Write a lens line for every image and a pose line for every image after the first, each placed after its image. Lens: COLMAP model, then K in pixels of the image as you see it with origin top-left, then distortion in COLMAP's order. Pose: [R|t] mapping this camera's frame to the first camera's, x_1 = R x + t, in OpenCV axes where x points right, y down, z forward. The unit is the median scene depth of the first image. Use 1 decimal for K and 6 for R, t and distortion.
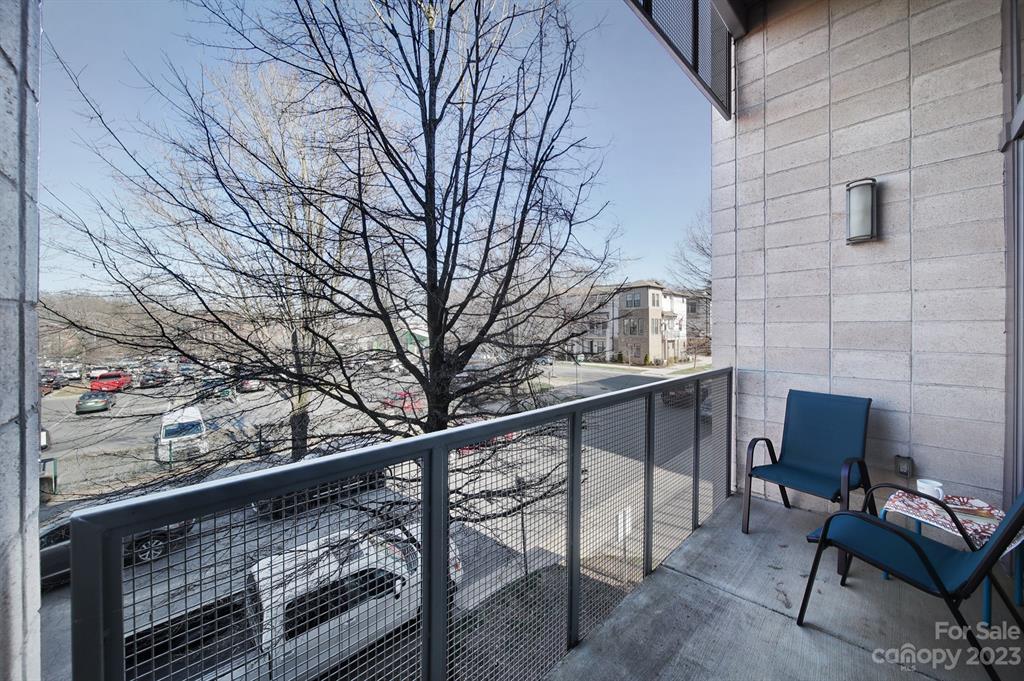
lens RADIAL K [[360.4, 0, 508.9], [0, 360.4, 335.2], [0, 0, 1]] dist [0.000007, -0.002197]
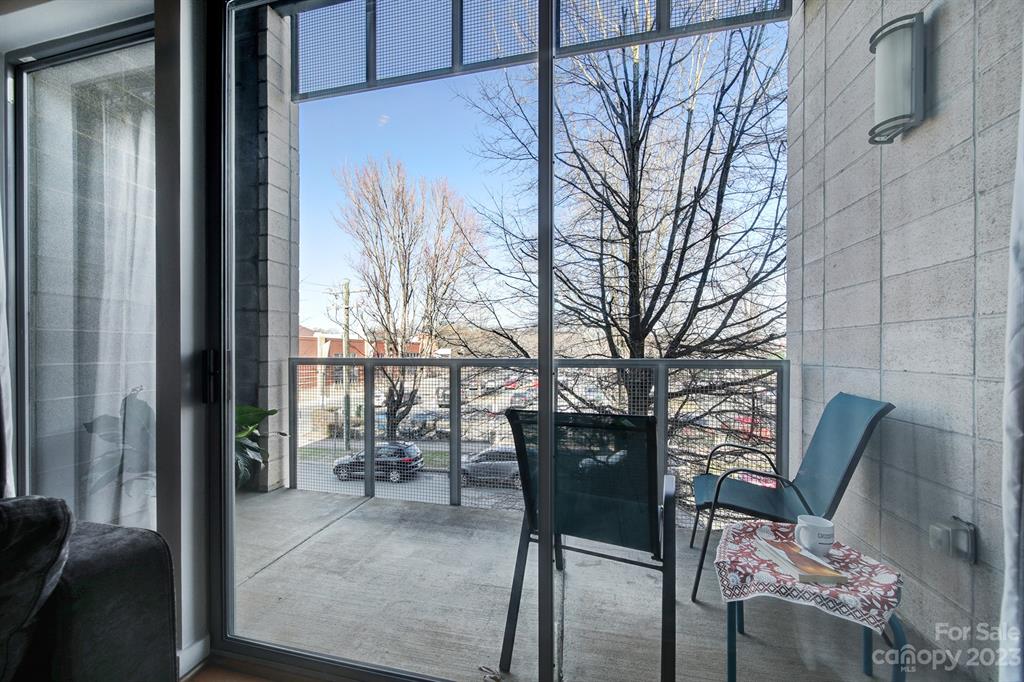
lens RADIAL K [[360.8, 0, 509.7], [0, 360.8, 353.3], [0, 0, 1]] dist [-0.000090, -0.000056]
pose [[0.571644, 0.006933, -0.820473, 1.047780], [-0.011307, 0.999936, 0.000572, 0.094846], [0.820424, 0.008950, 0.571686, 0.157503]]
